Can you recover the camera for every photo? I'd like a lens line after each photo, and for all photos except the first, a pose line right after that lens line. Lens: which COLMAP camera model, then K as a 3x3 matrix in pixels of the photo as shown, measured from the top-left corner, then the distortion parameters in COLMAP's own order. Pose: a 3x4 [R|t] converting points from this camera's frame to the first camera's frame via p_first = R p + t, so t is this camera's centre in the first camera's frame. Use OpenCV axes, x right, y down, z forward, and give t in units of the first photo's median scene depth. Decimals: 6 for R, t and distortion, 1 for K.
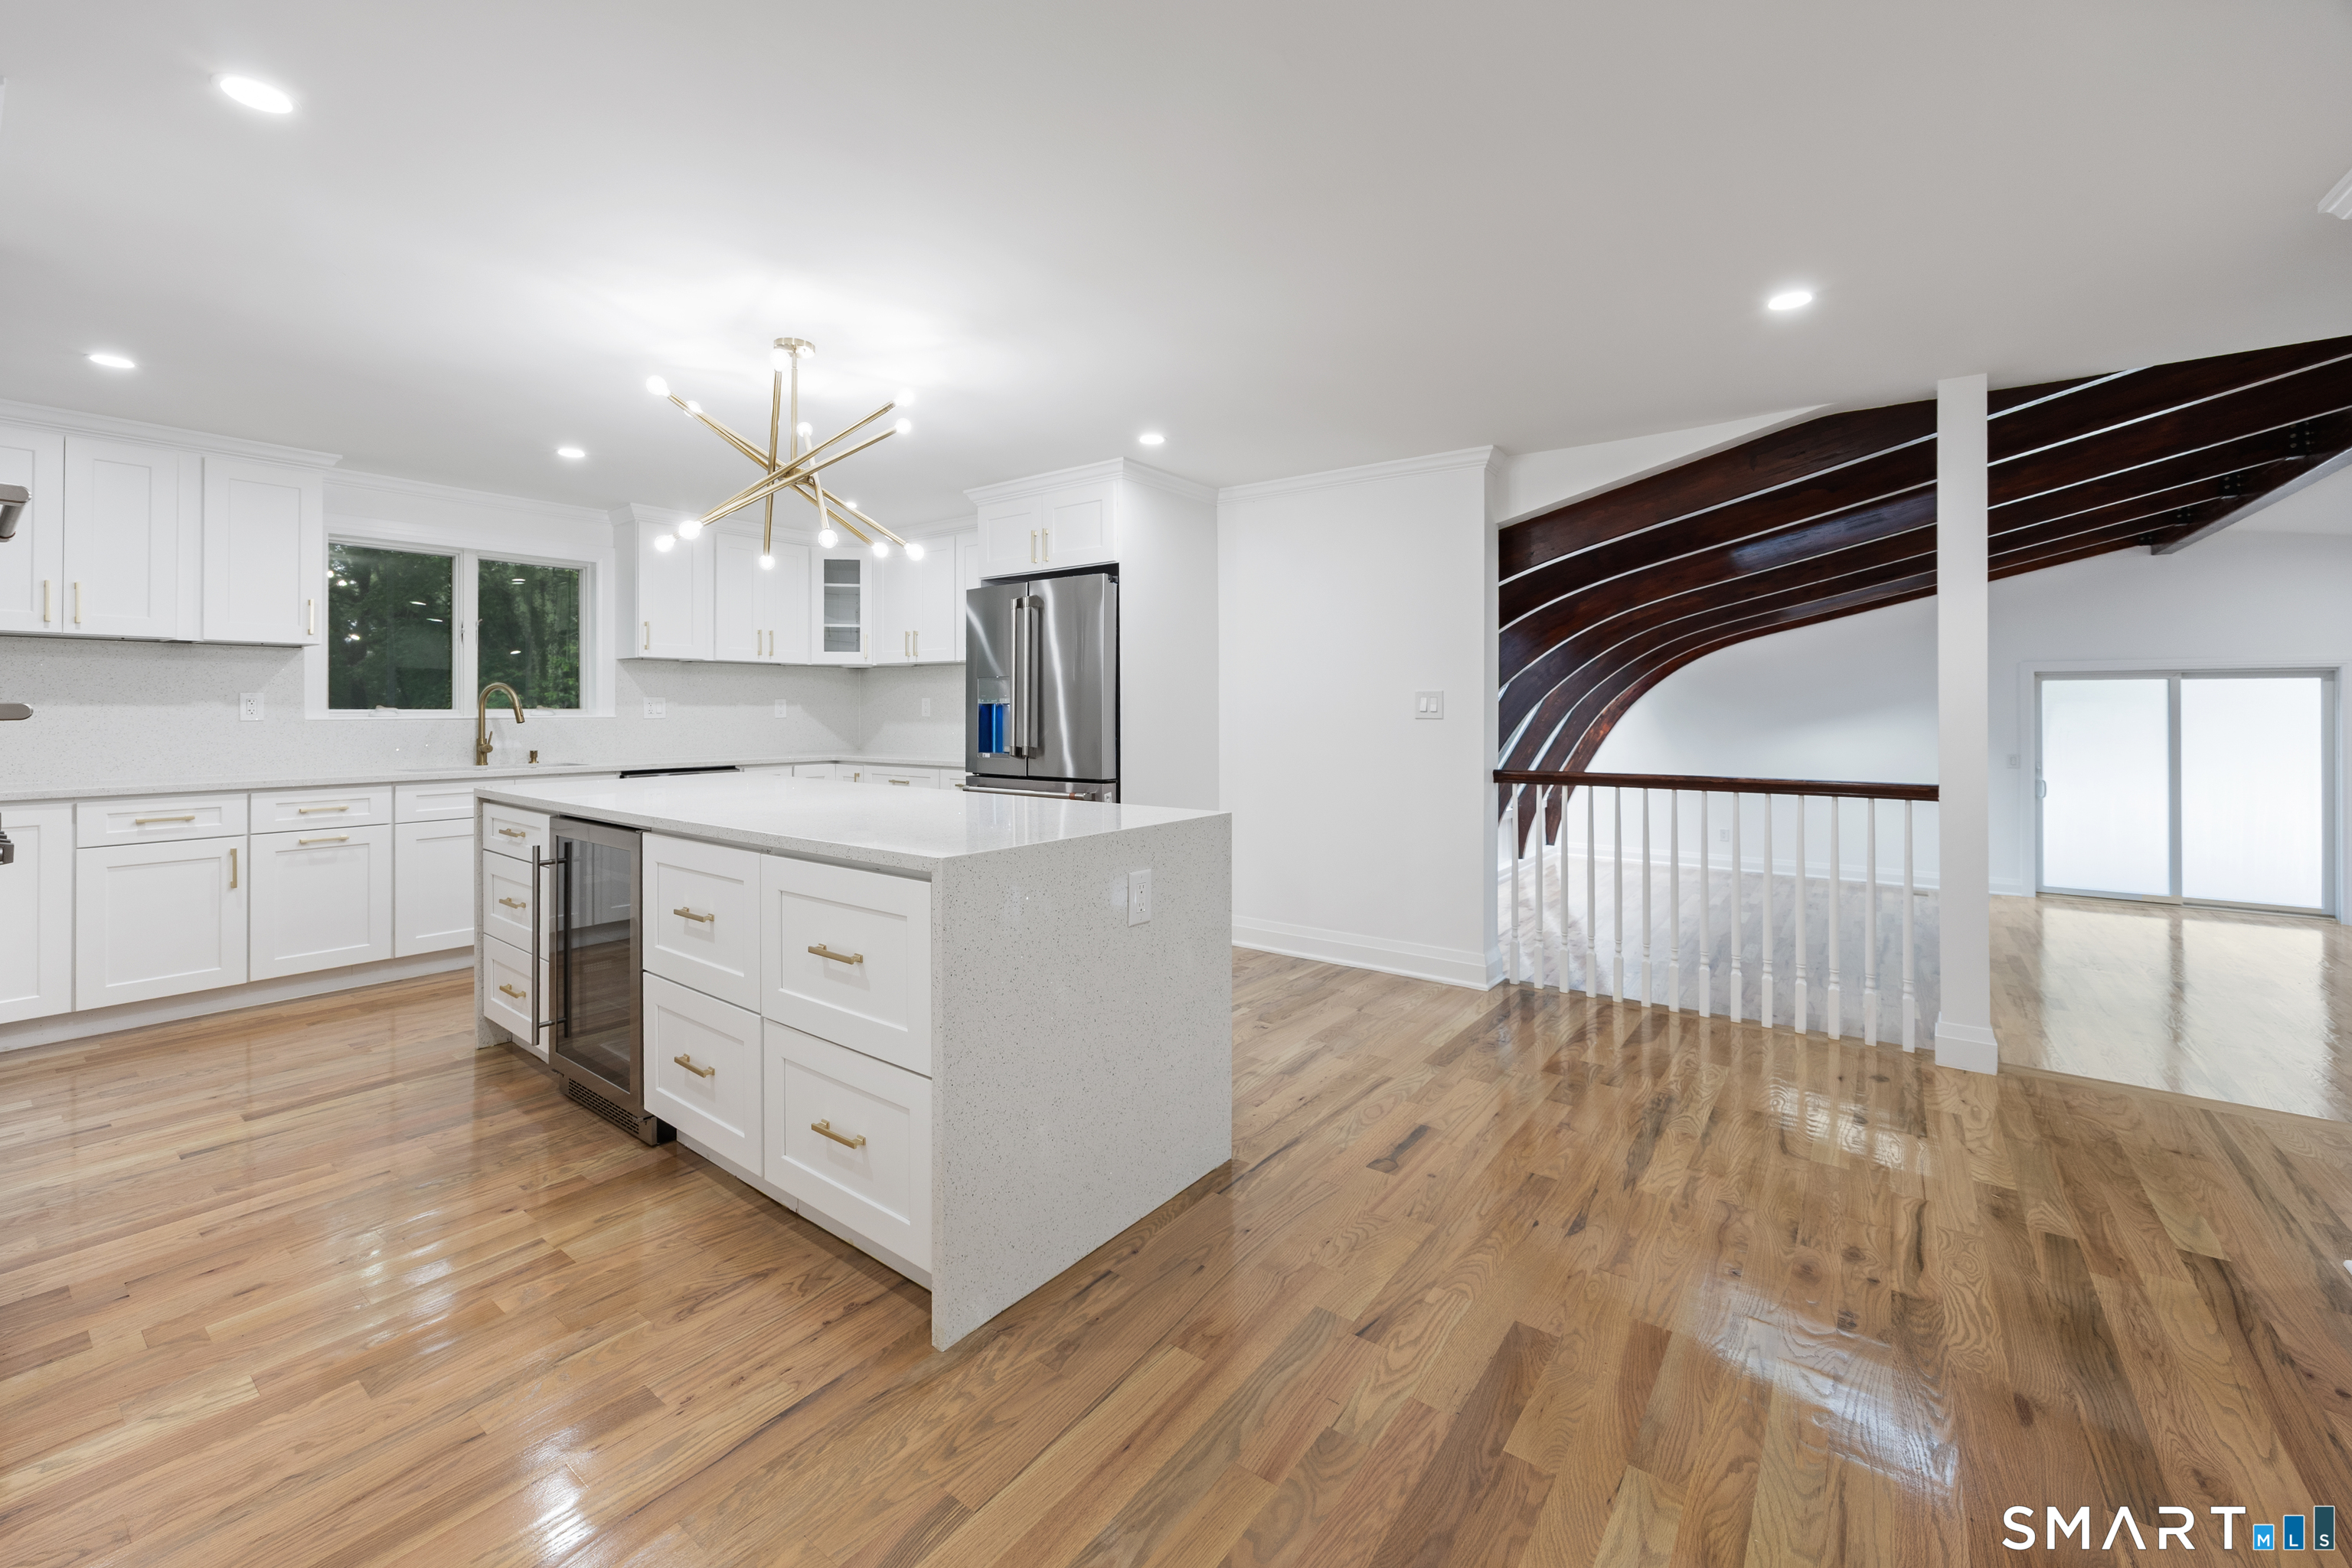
lens RADIAL K [[932.0, 0, 1165.7], [0, 932.0, 712.7], [0, 0, 1]] dist [-0.000935, -0.000140]
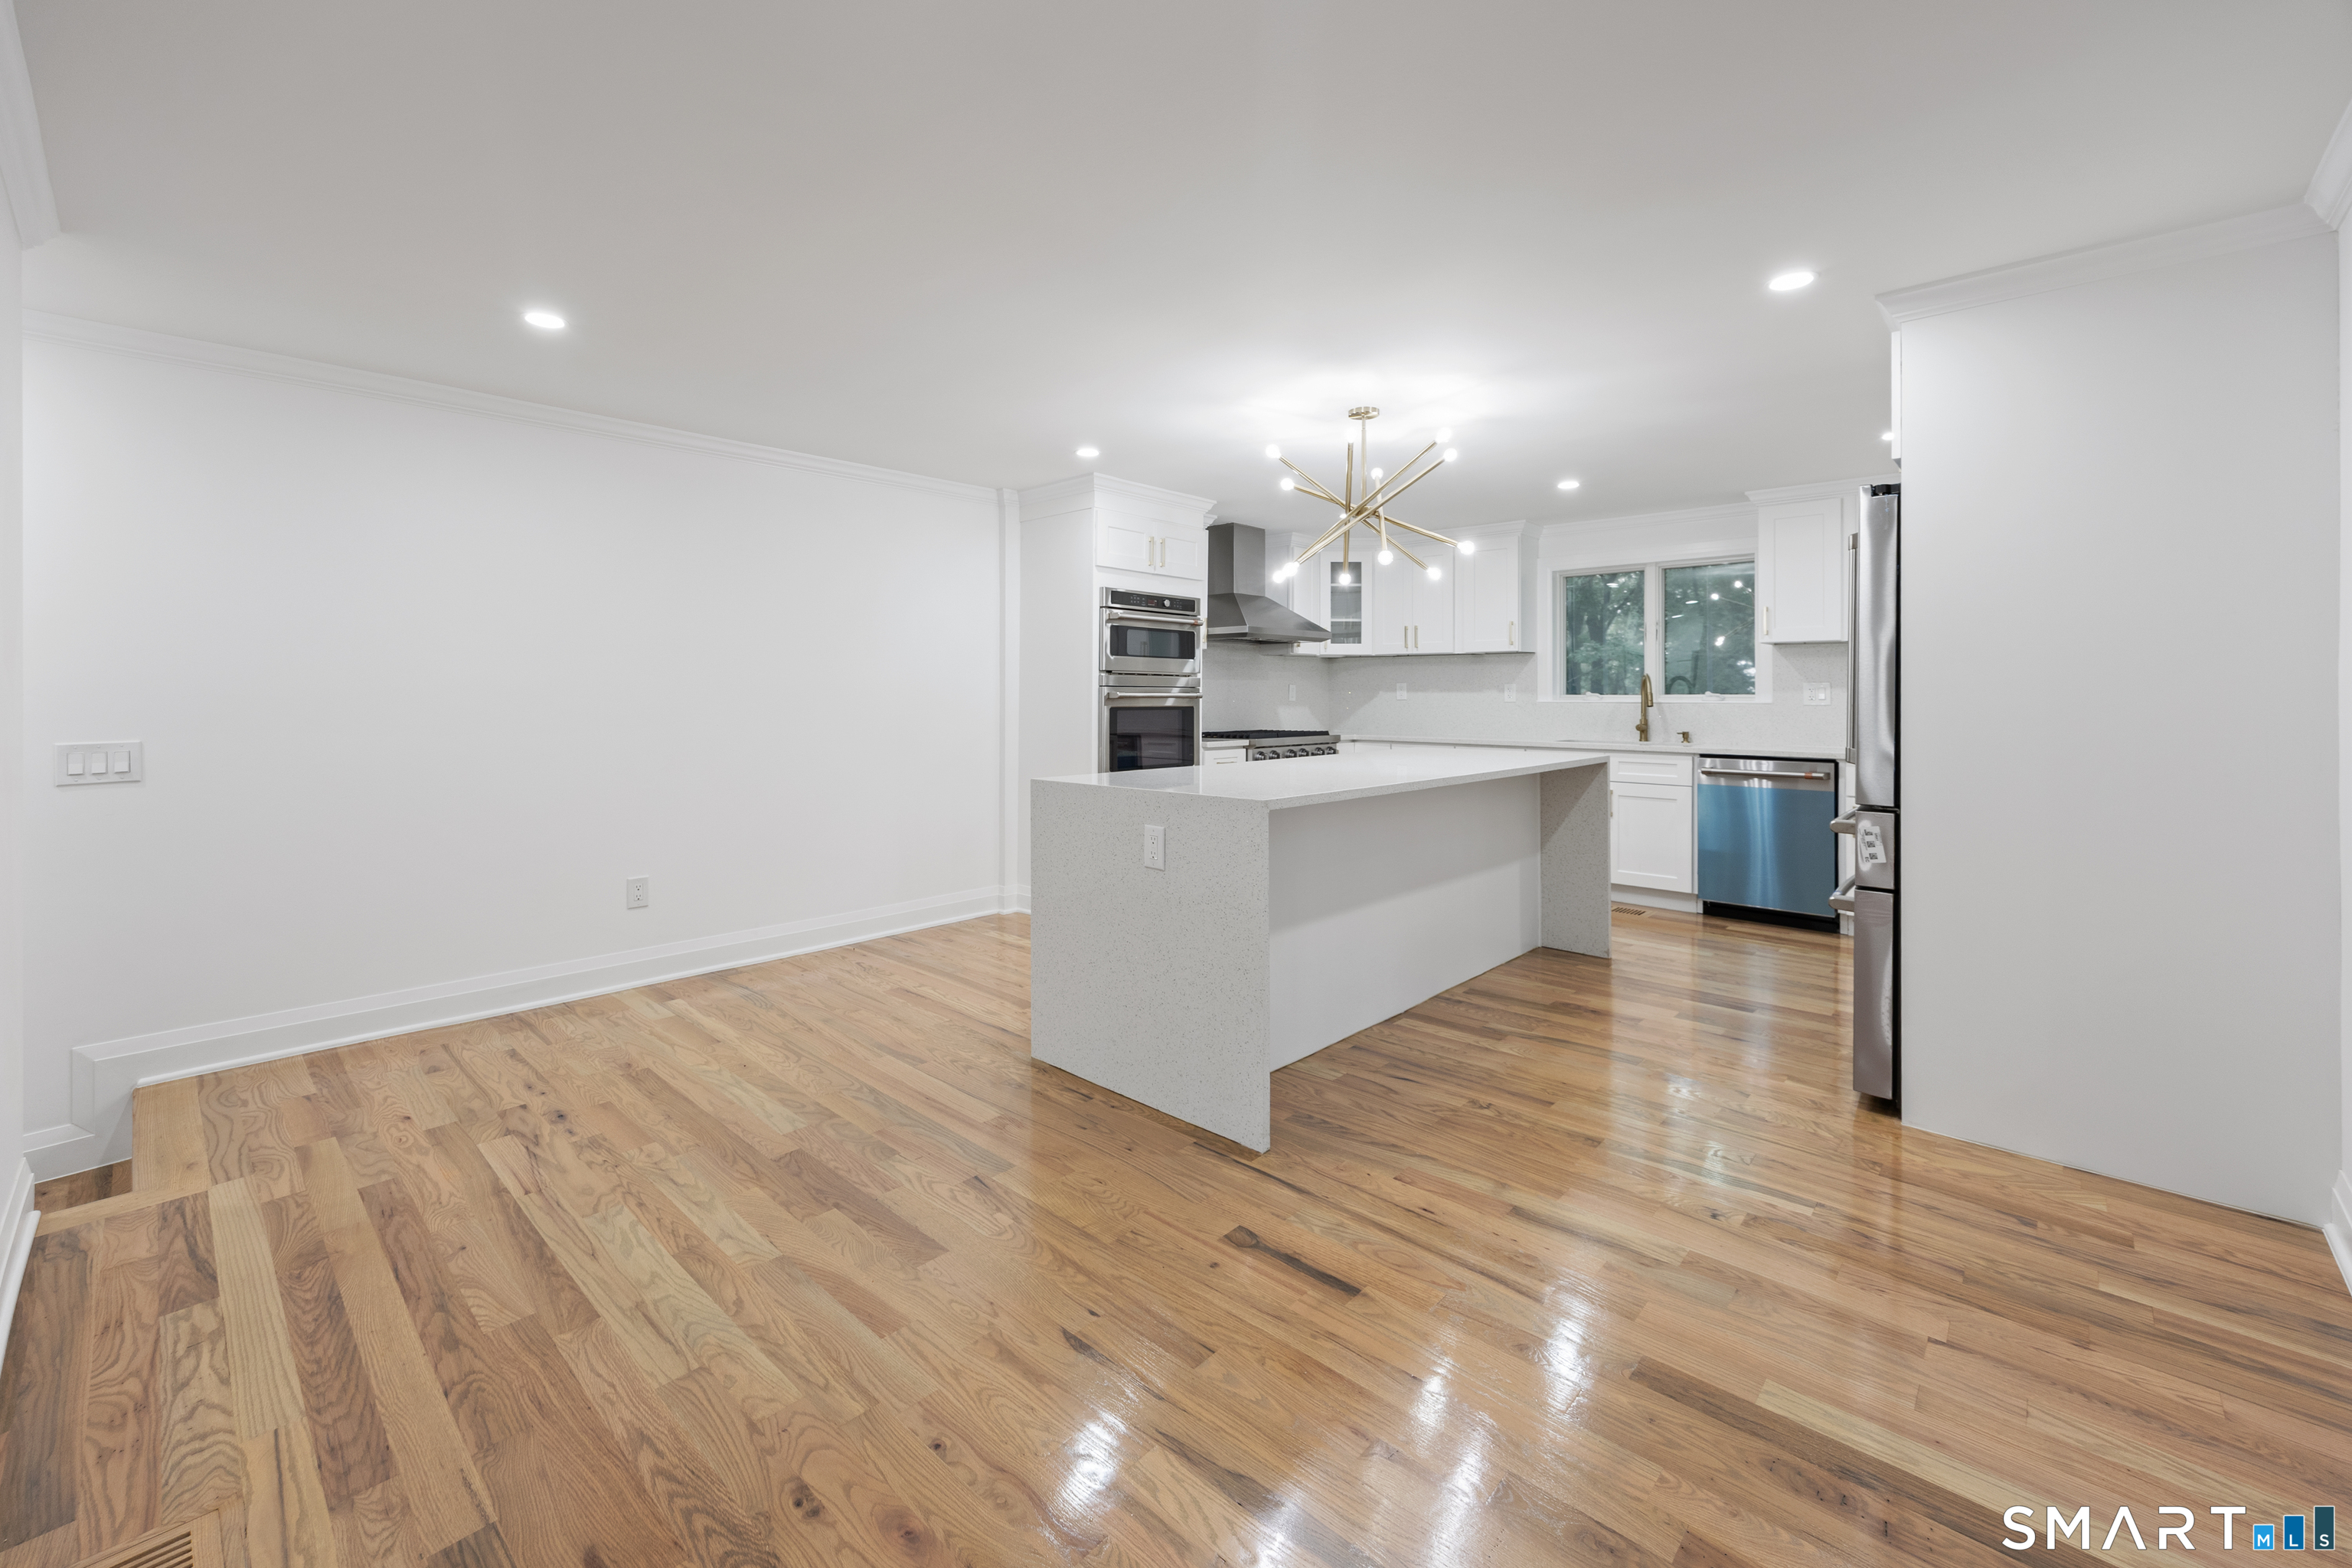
lens RADIAL K [[950.2, 0, 1177.1], [0, 950.2, 684.4], [0, 0, 1]] dist [-0.003232, -0.000406]
pose [[-0.082678, -0.008861, -0.996537, 1.102133], [-0.005099, 0.999951, -0.008468, -0.007615], [0.996563, 0.004382, -0.082719, 1.011996]]
